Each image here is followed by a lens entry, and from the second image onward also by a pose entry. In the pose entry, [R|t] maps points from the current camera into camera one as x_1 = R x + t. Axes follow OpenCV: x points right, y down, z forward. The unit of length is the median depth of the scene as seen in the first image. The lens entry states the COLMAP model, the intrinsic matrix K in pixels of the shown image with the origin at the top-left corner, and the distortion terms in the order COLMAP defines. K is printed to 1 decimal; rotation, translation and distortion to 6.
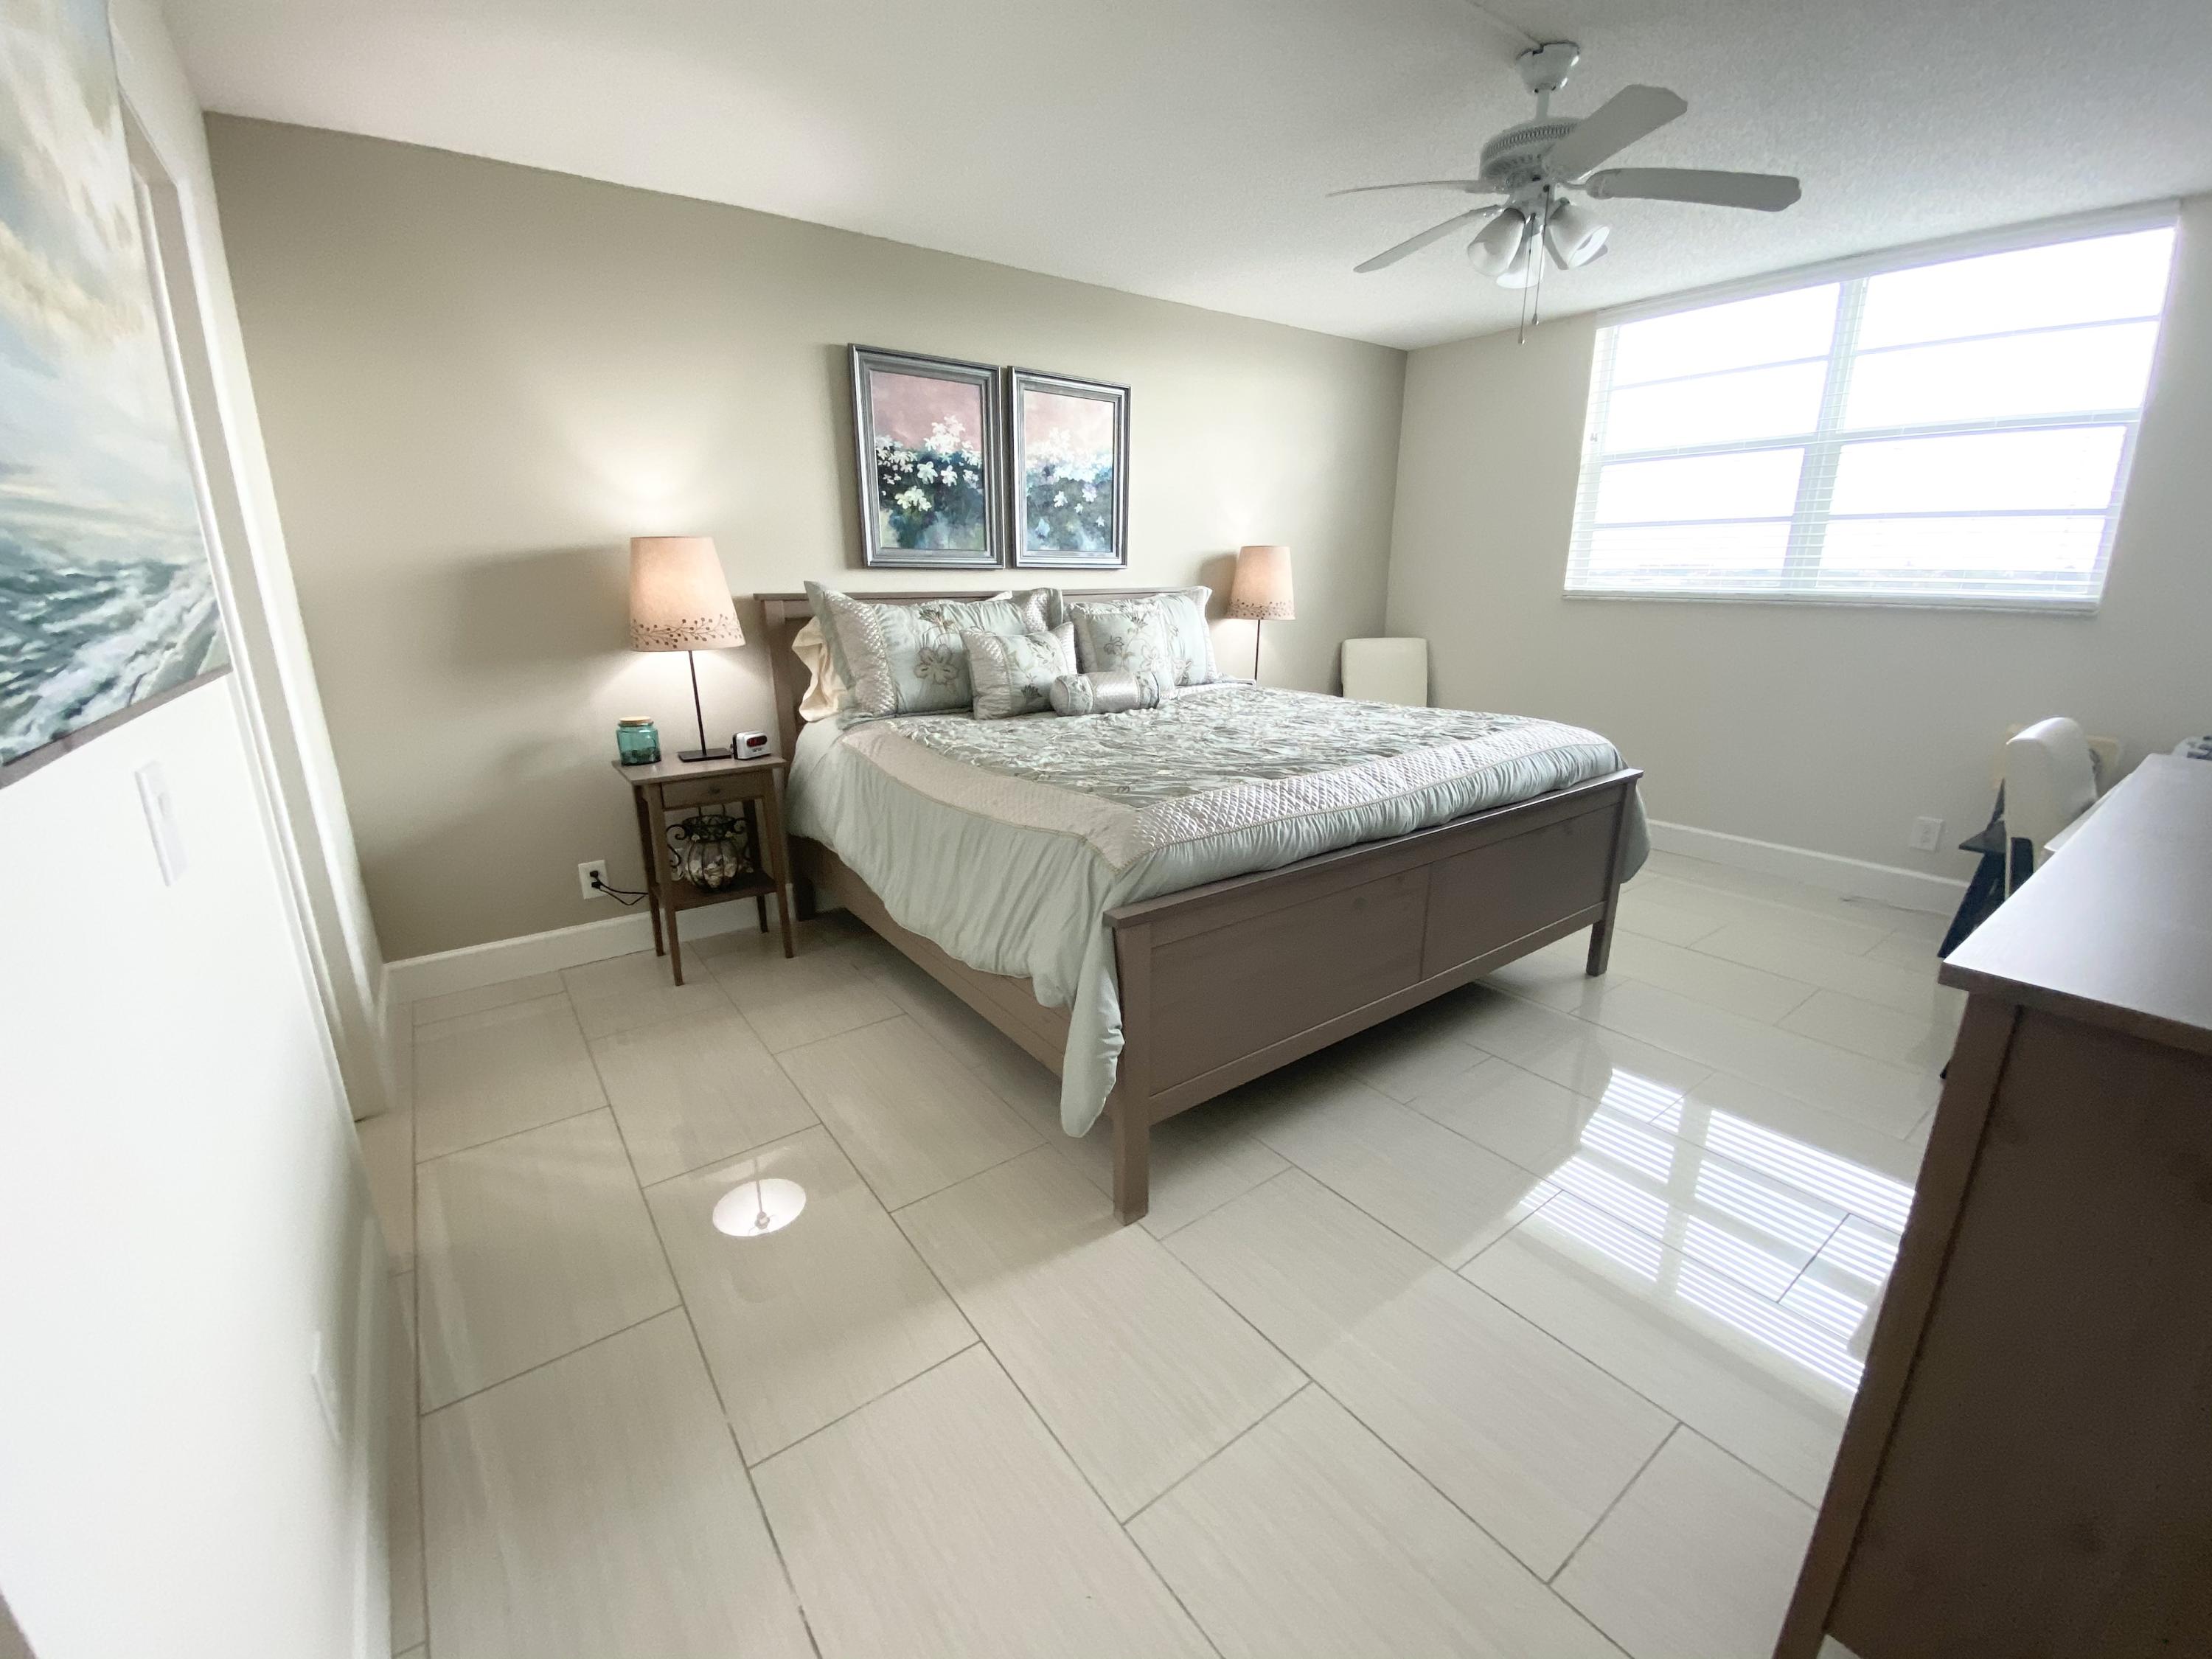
lens RADIAL K [[907.2, 0, 1108.2], [0, 907.2, 822.2], [0, 0, 1]] dist [0.032609, -0.026075]
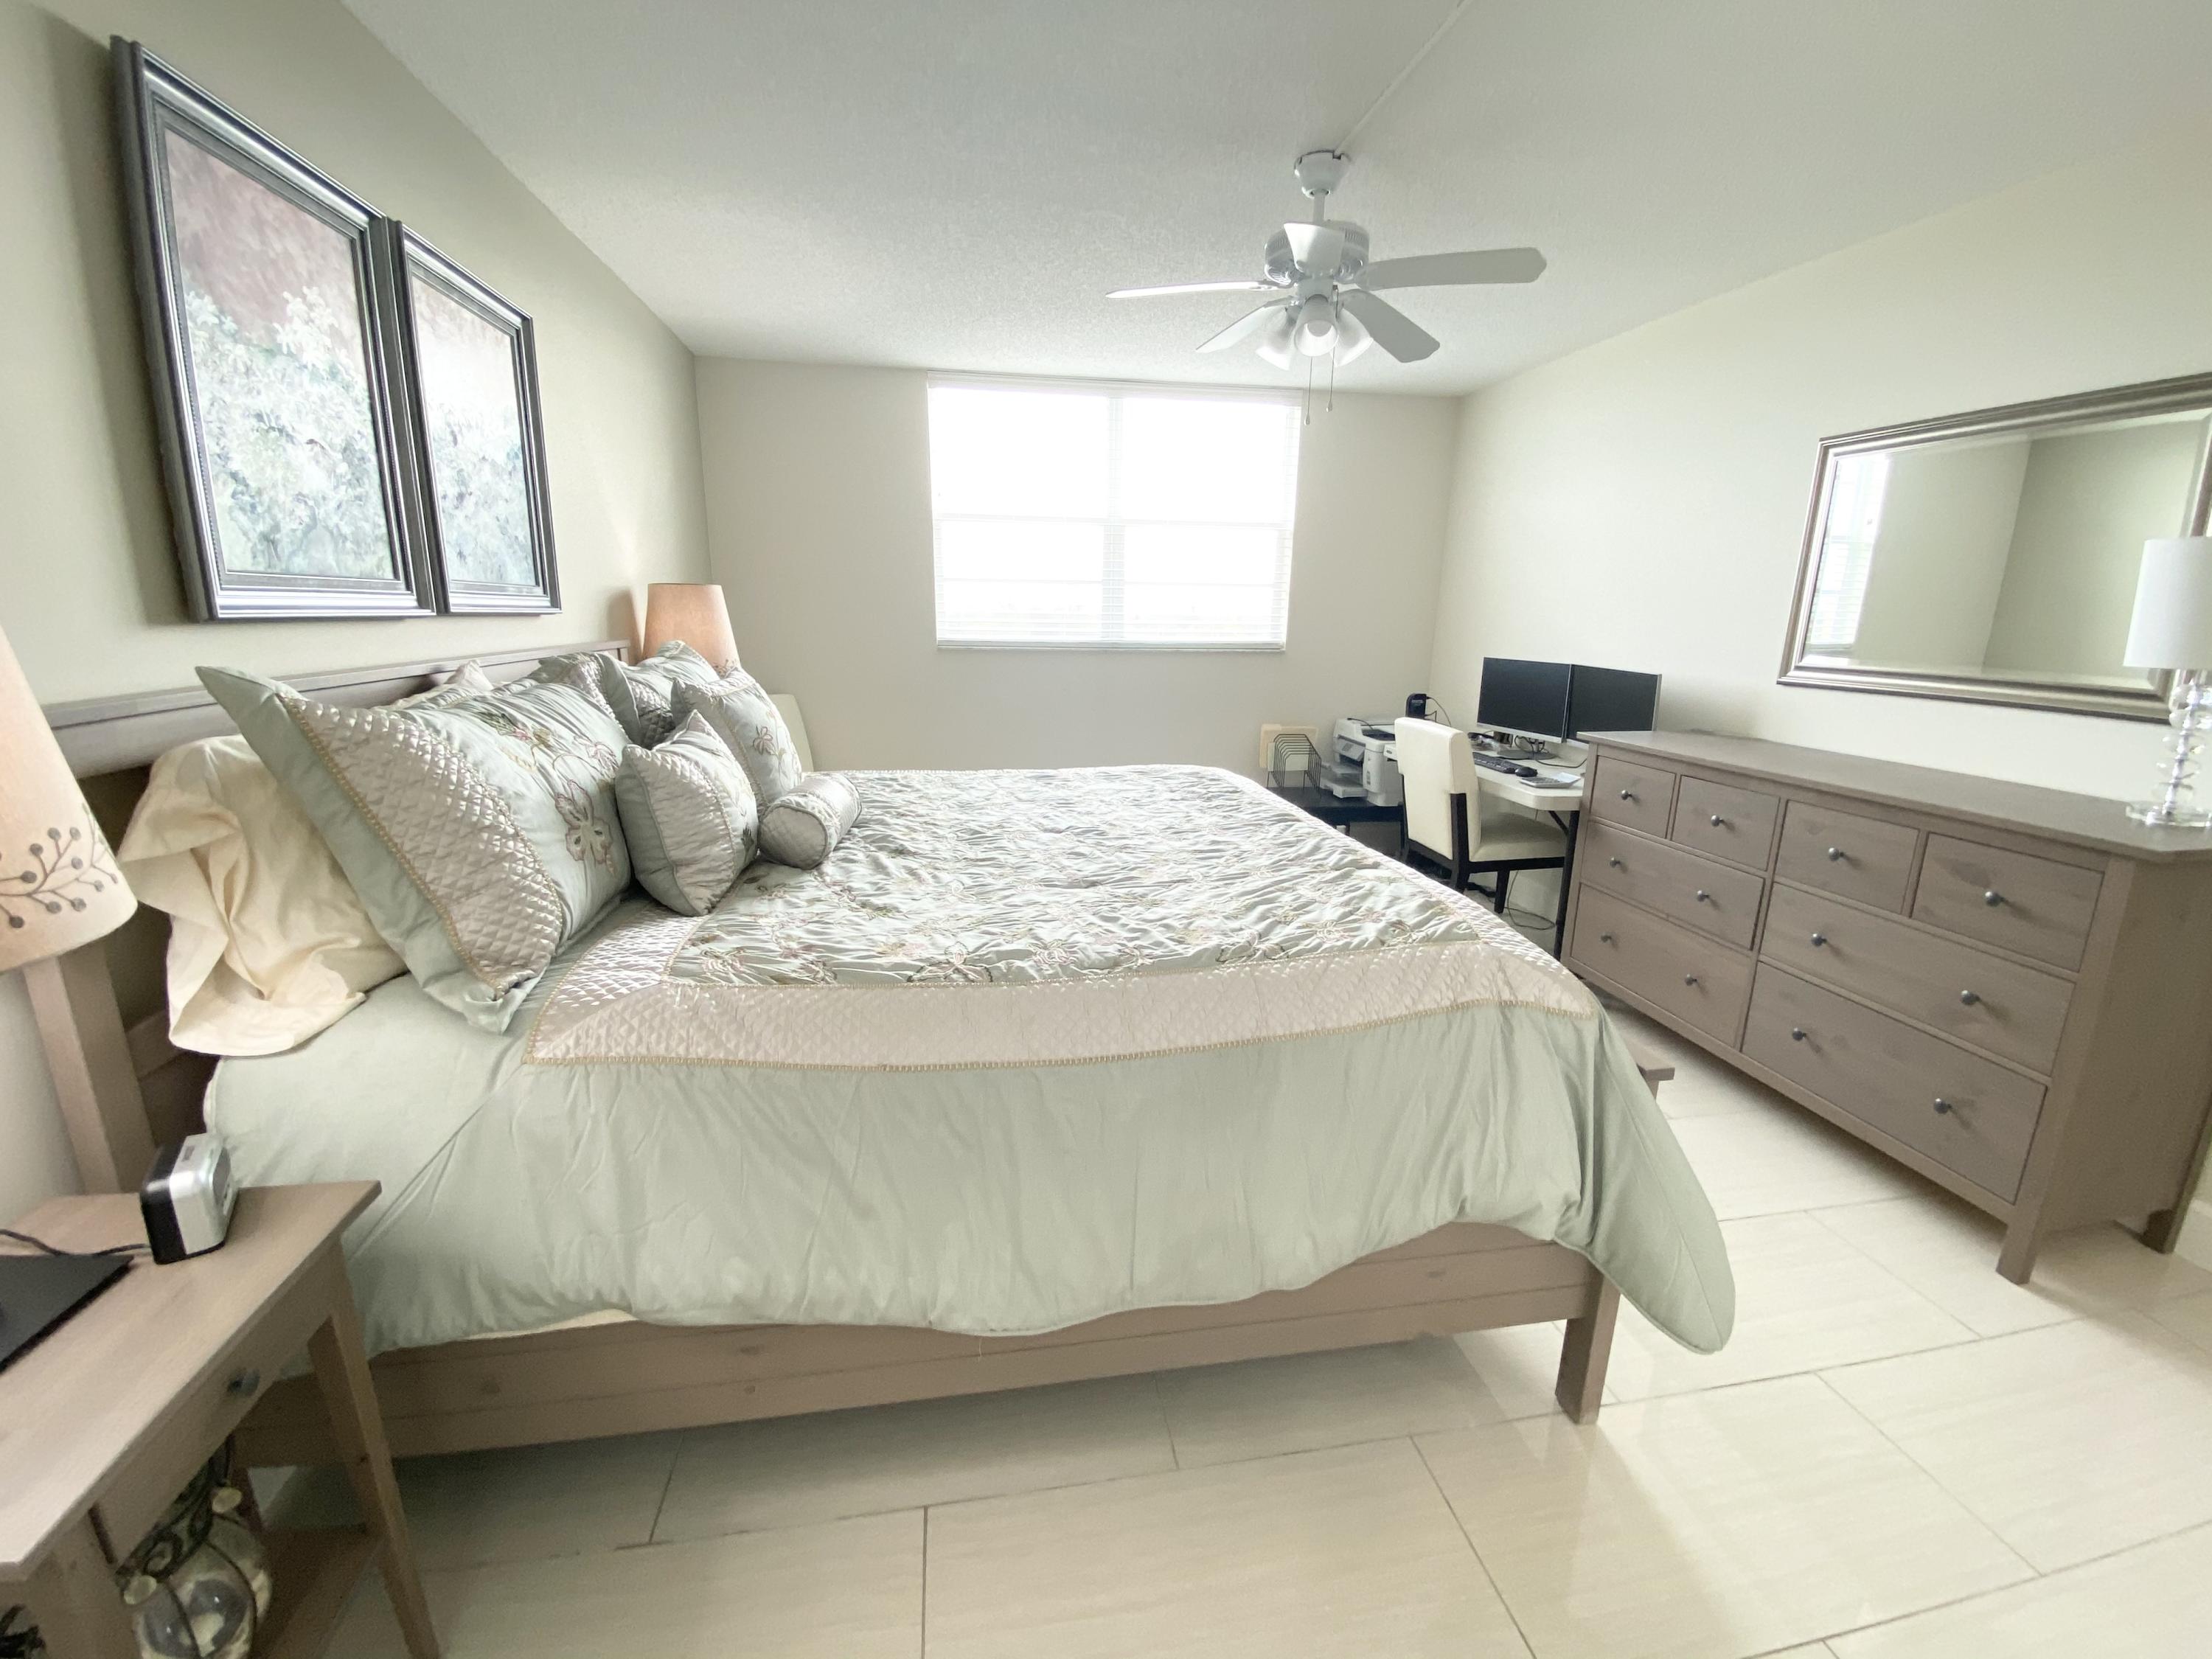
lens RADIAL K [[907.2, 0, 1108.2], [0, 907.2, 822.2], [0, 0, 1]] dist [0.032609, -0.026075]
pose [[0.463923, -0.191455, 0.864940, -0.408645], [0.218746, 0.970891, 0.097580, -0.139149], [-0.858444, 0.143932, 0.492298, 0.455996]]
